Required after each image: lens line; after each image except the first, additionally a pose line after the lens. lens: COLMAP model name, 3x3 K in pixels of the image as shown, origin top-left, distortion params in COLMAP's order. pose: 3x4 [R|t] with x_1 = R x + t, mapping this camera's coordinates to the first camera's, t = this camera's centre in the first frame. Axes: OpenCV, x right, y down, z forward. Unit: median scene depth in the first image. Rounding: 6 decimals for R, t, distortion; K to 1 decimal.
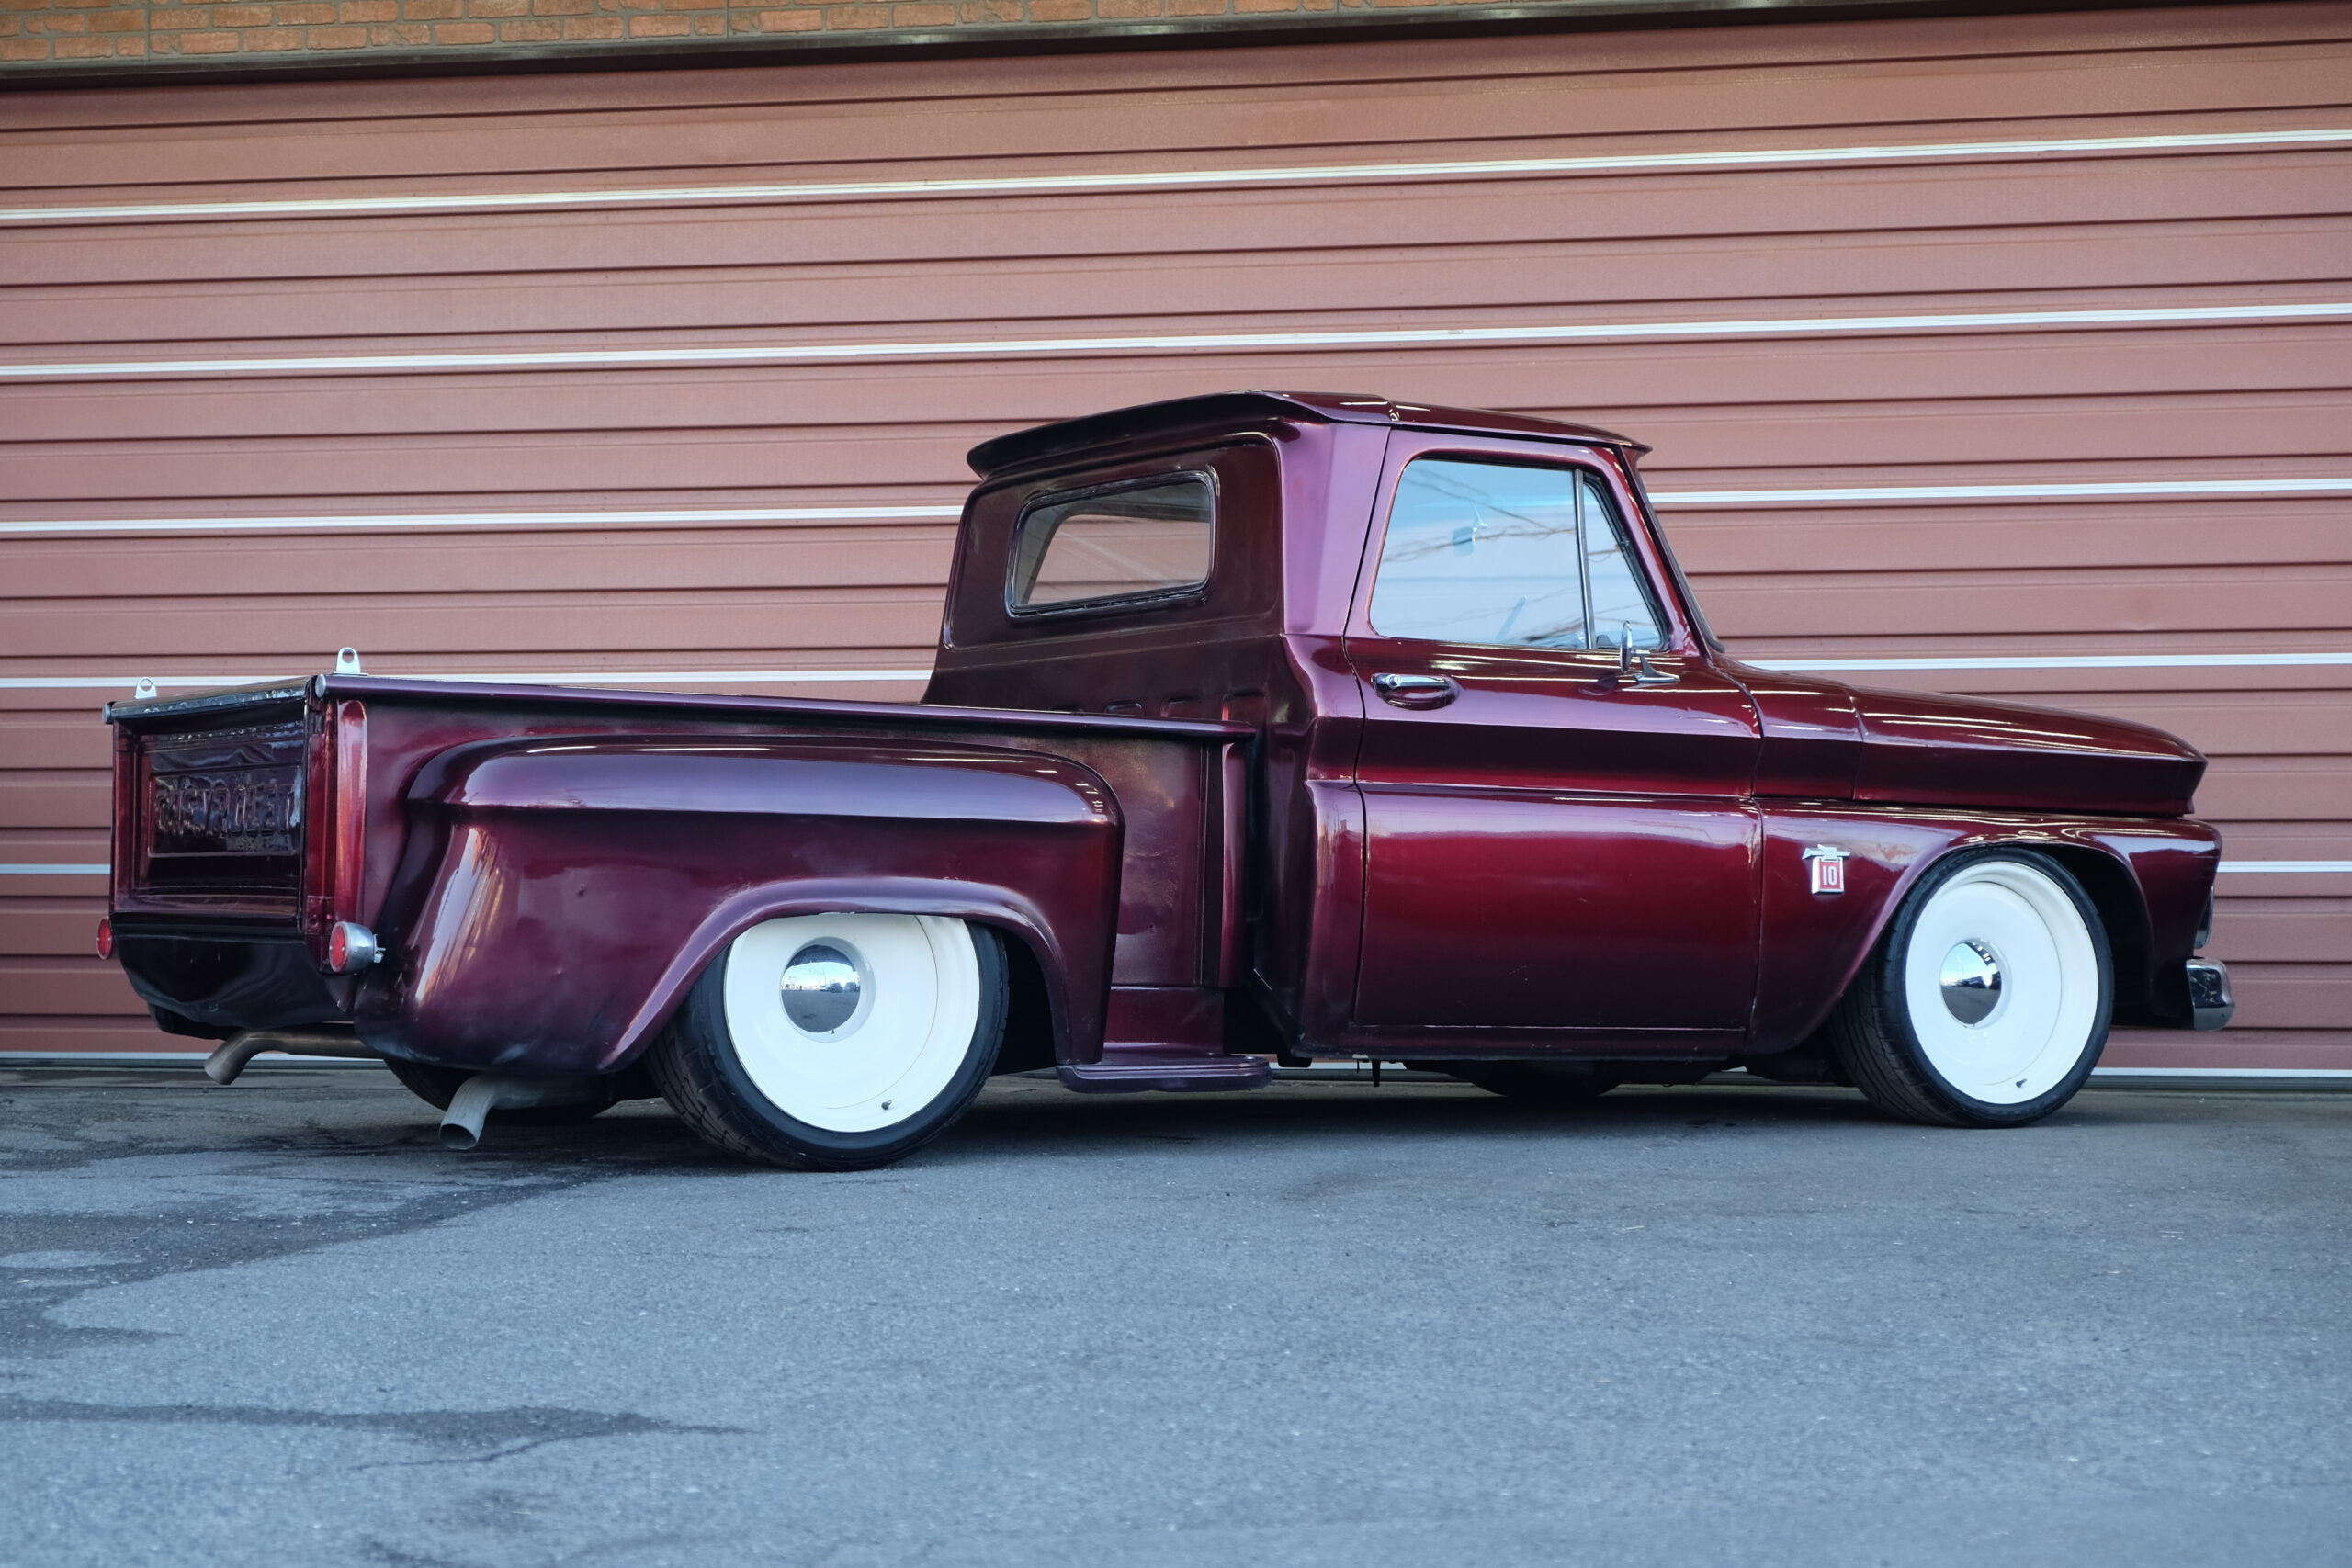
lens RADIAL K [[4315.2, 0, 1176.0], [0, 4315.2, 784.0], [0, 0, 1]] dist [0.039322, 0.147055]
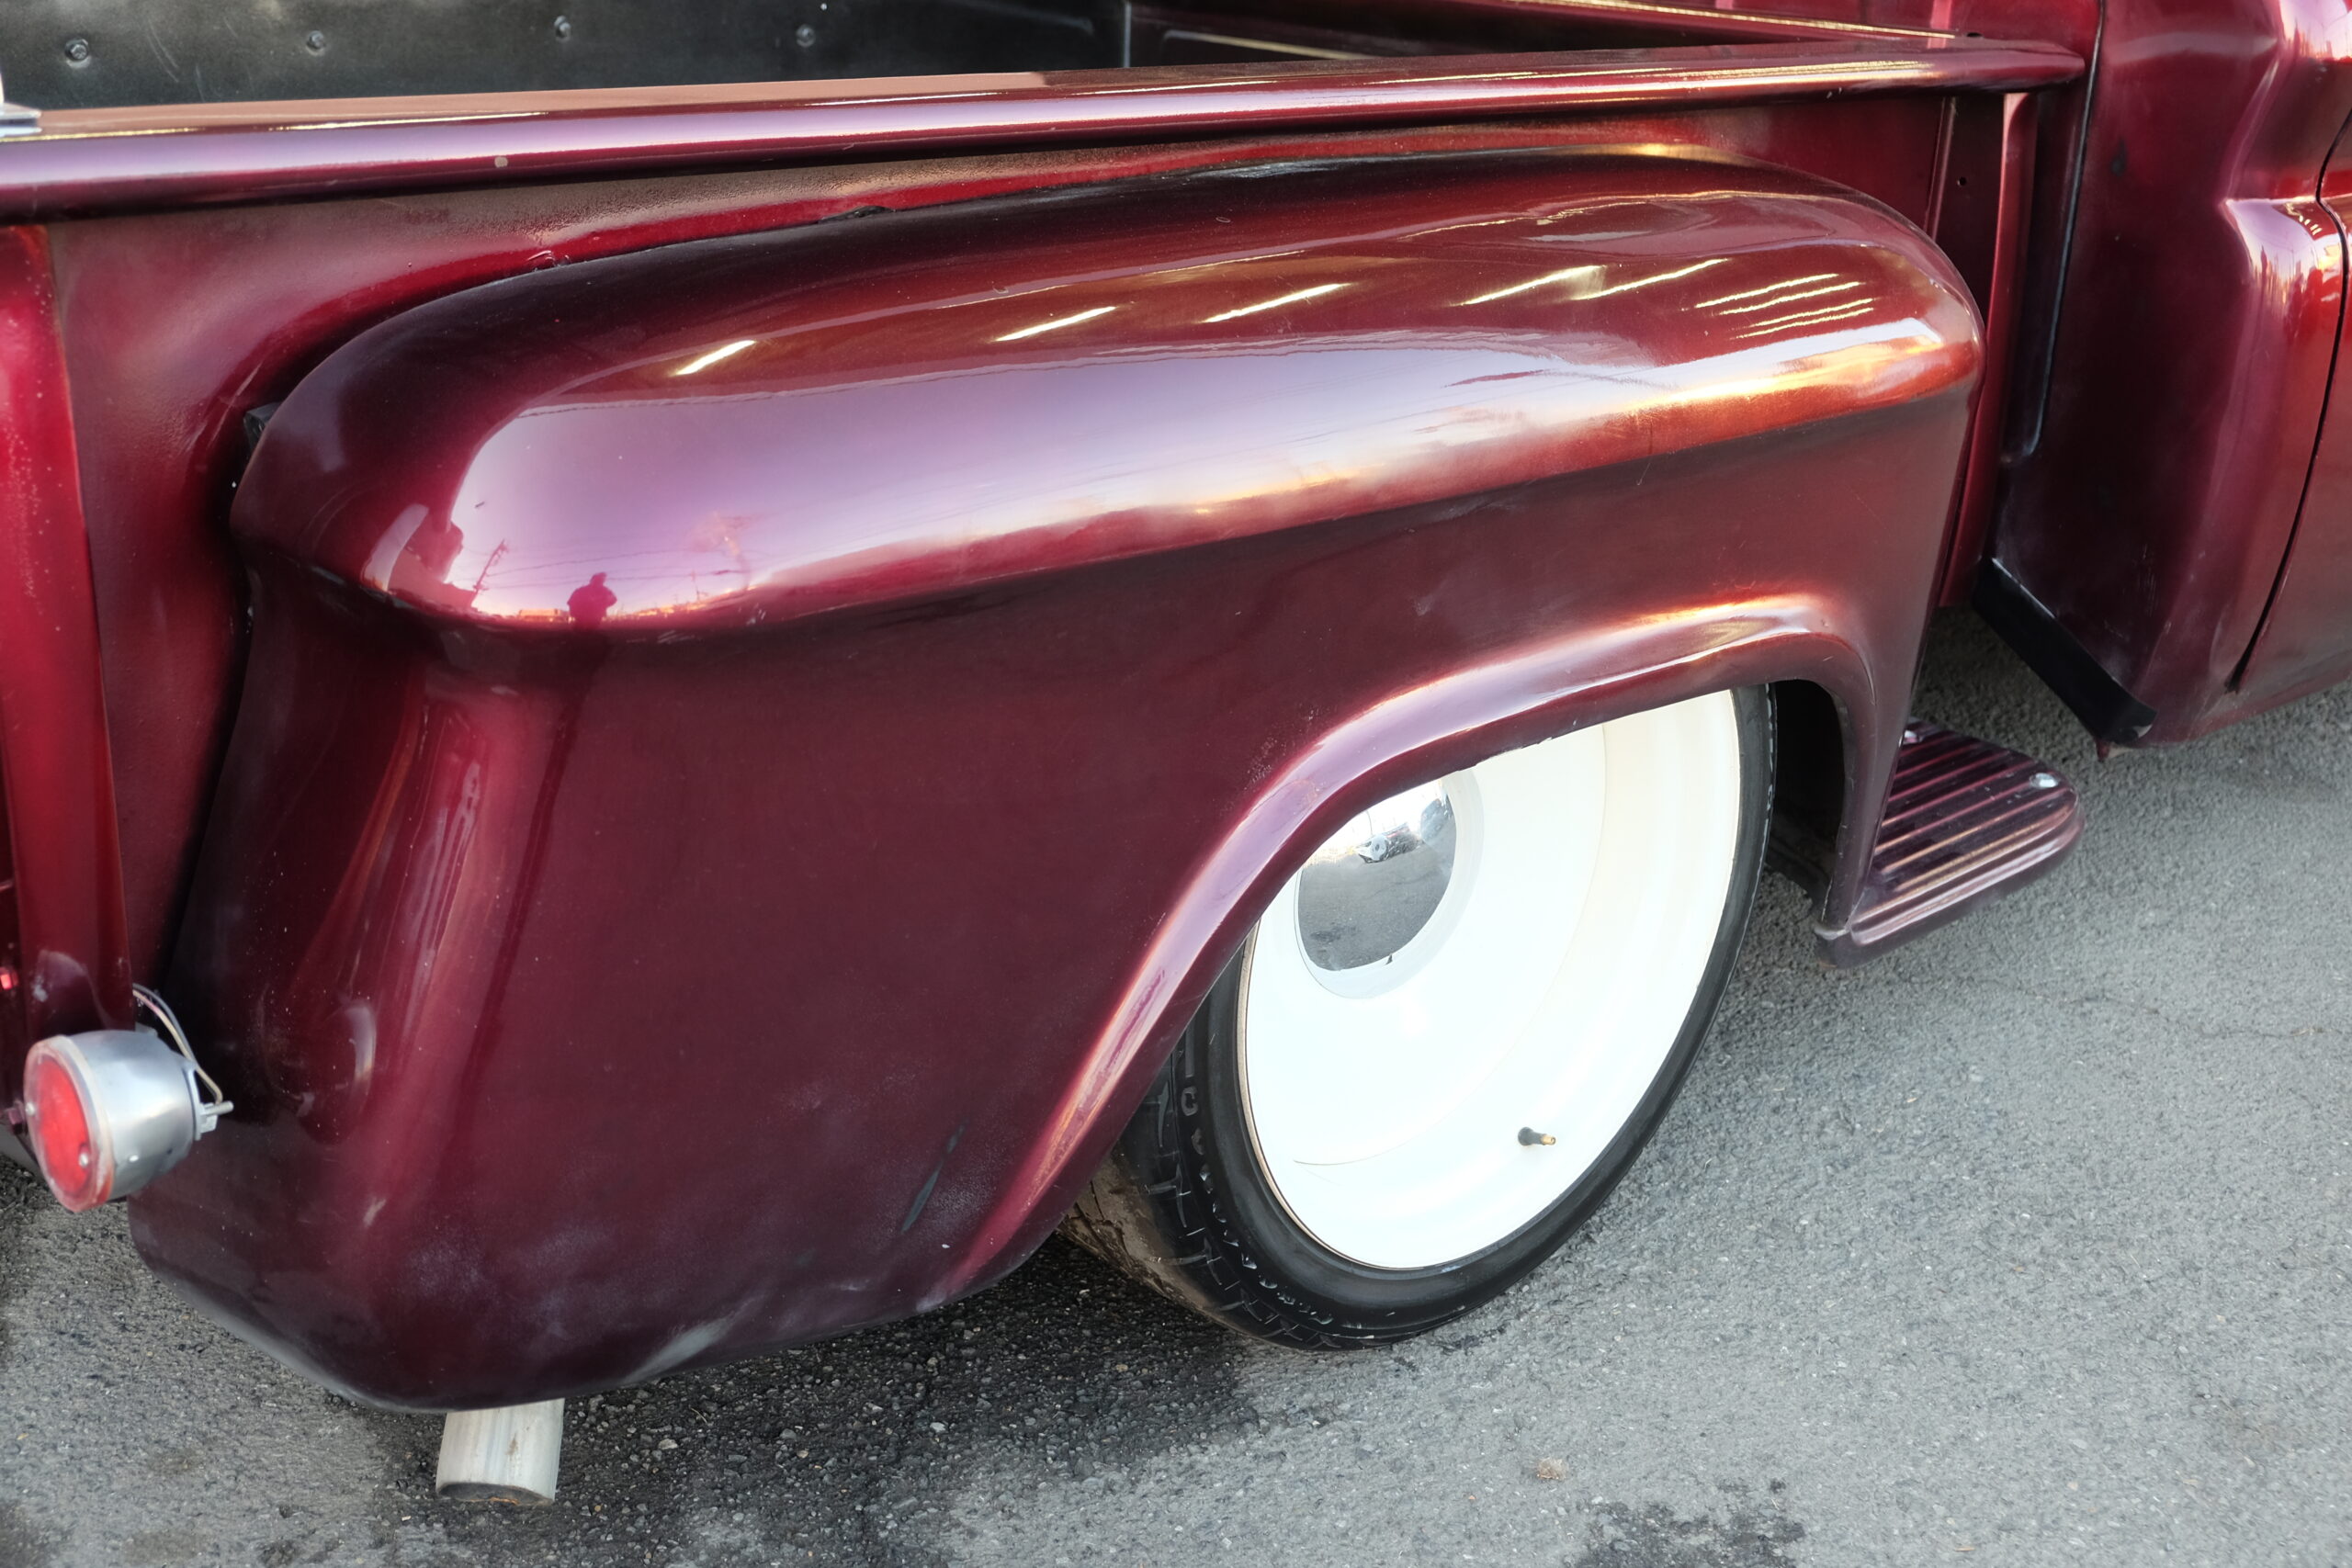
lens RADIAL K [[2699.7, 0, 1176.0], [0, 2699.7, 784.0], [0, 0, 1]] dist [-0.021069, 0.016188]
pose [[0.974013, -0.058804, 0.218727, -0.141346], [-0.028890, 0.925566, 0.377481, -0.046547], [-0.224644, -0.373991, 0.899815, 0.736238]]
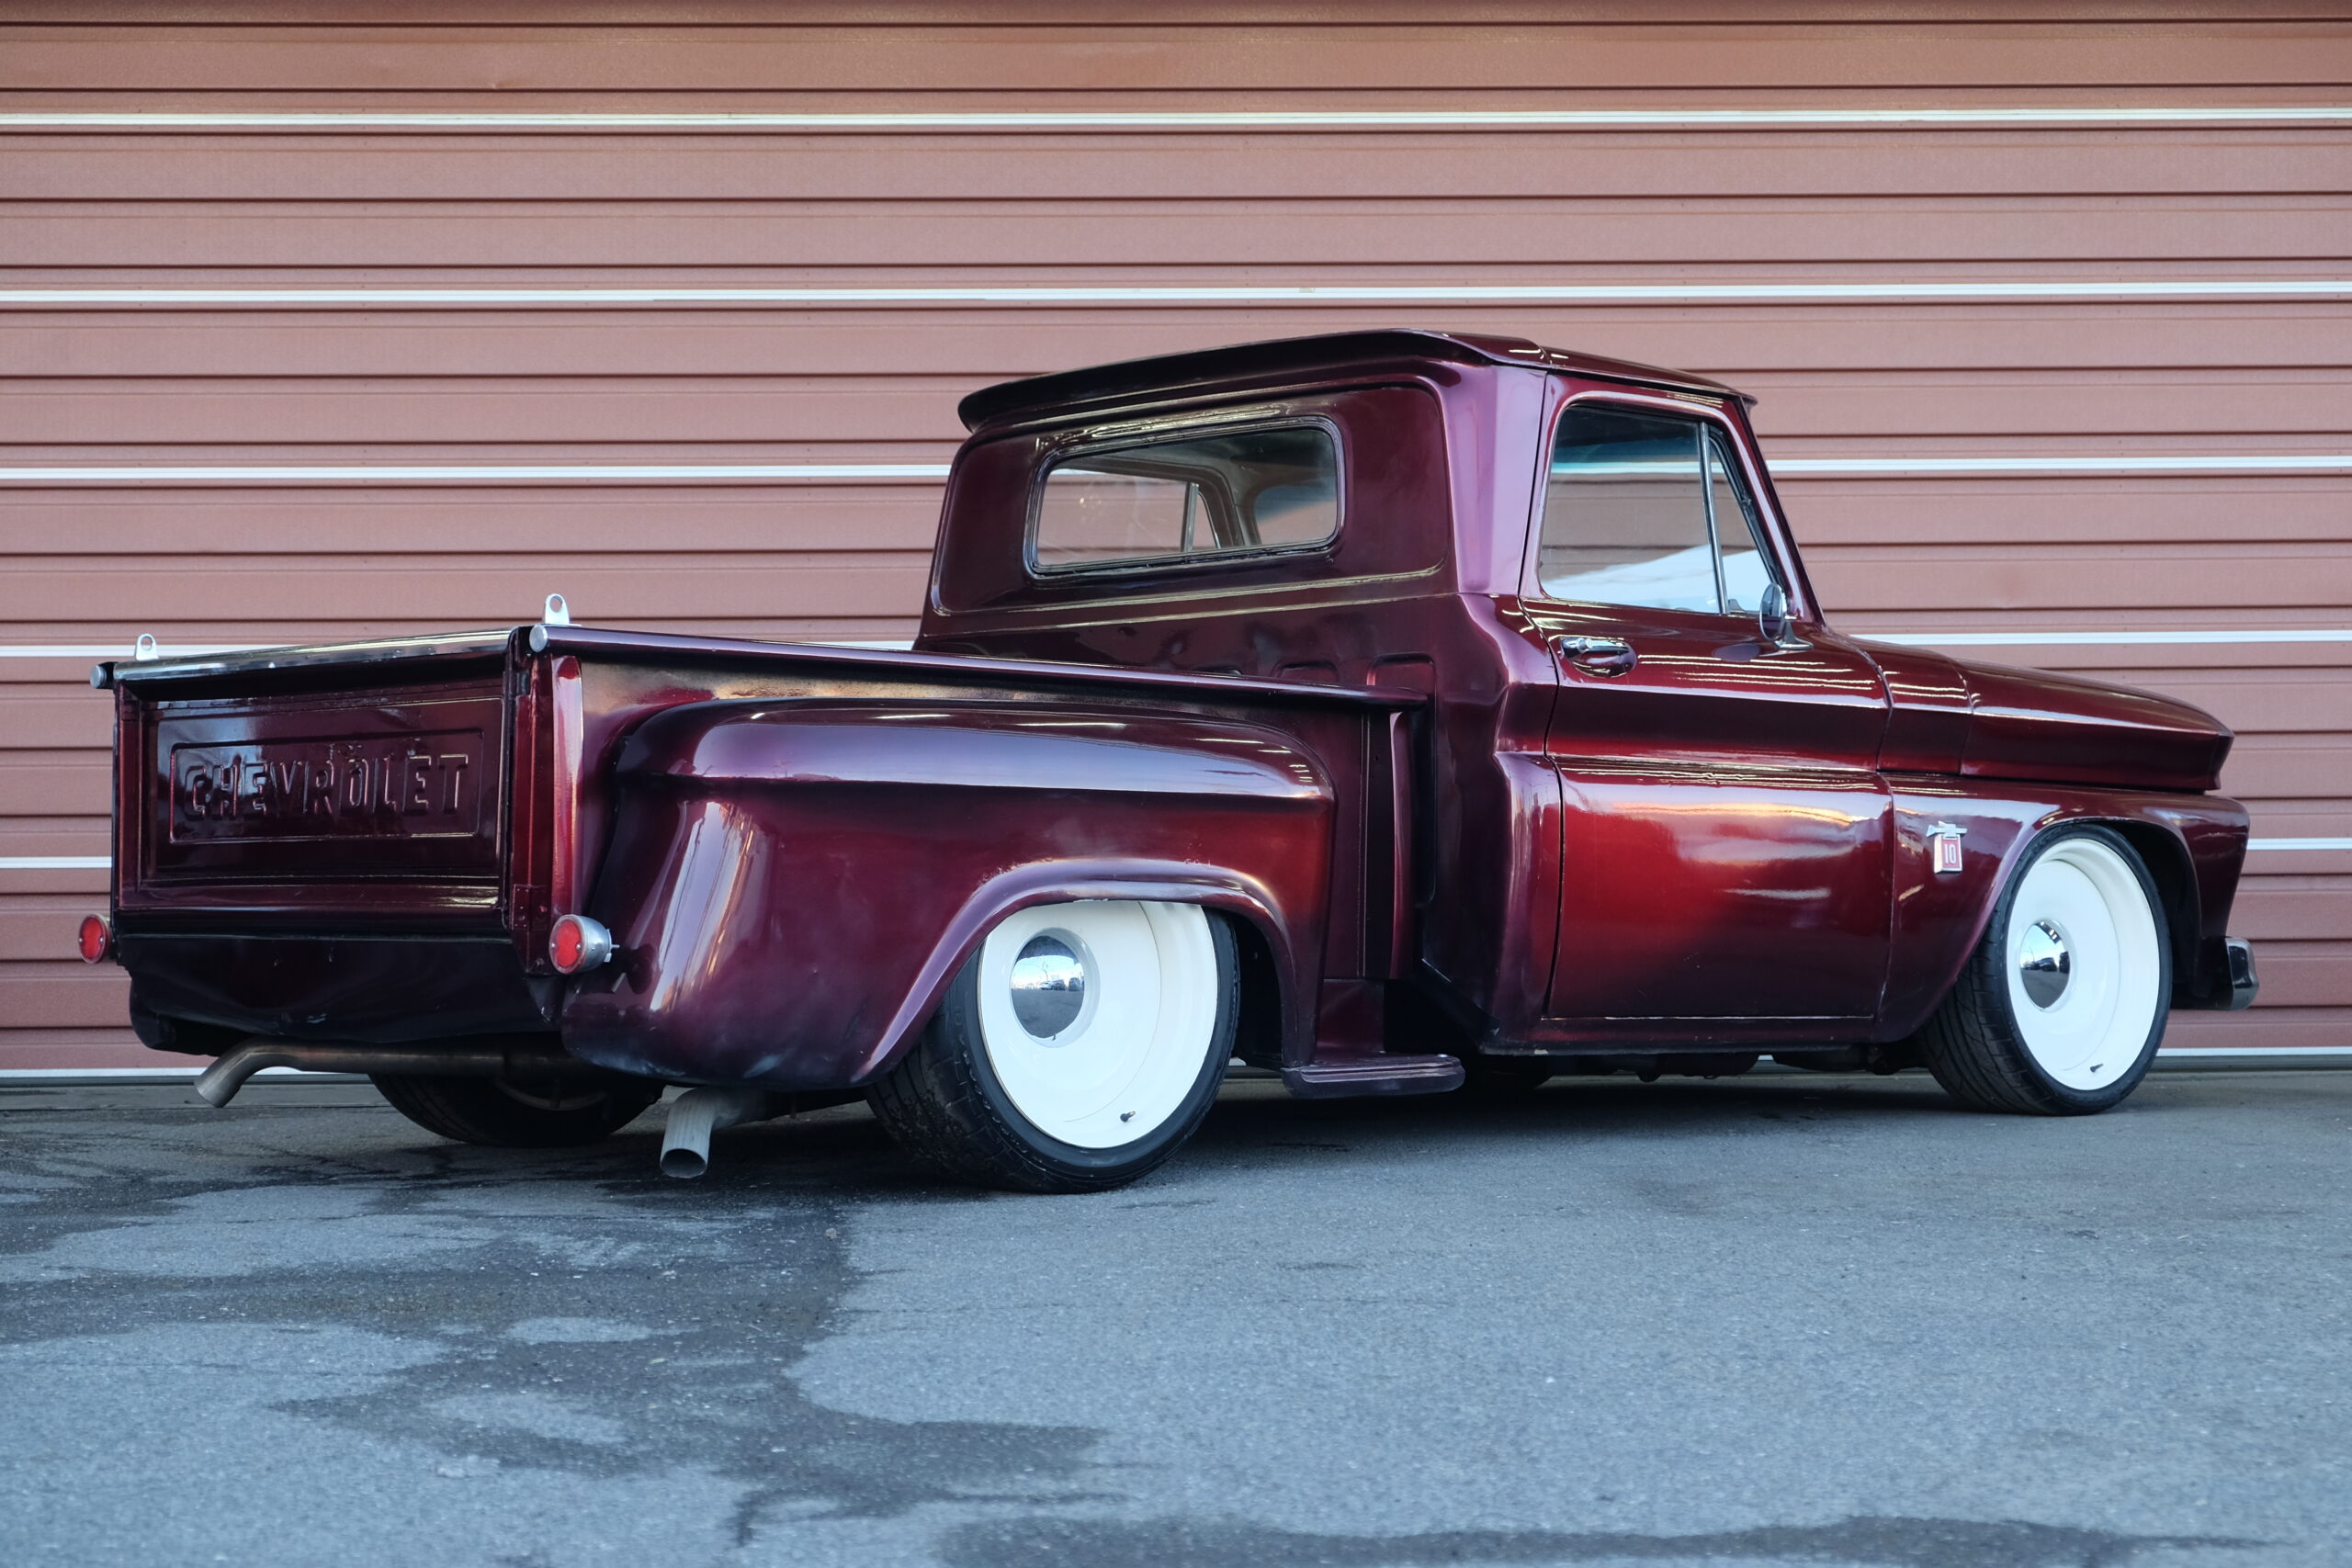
lens RADIAL K [[4160.4, 0, 1176.0], [0, 4160.4, 784.0], [0, 0, 1]] dist [-0.007825, 0.138795]
pose [[0.974319, -0.002414, 0.225161, -0.231352], [0.002396, 0.999997, 0.000355, 0.005373], [-0.225161, 0.000193, 0.974322, 0.153199]]
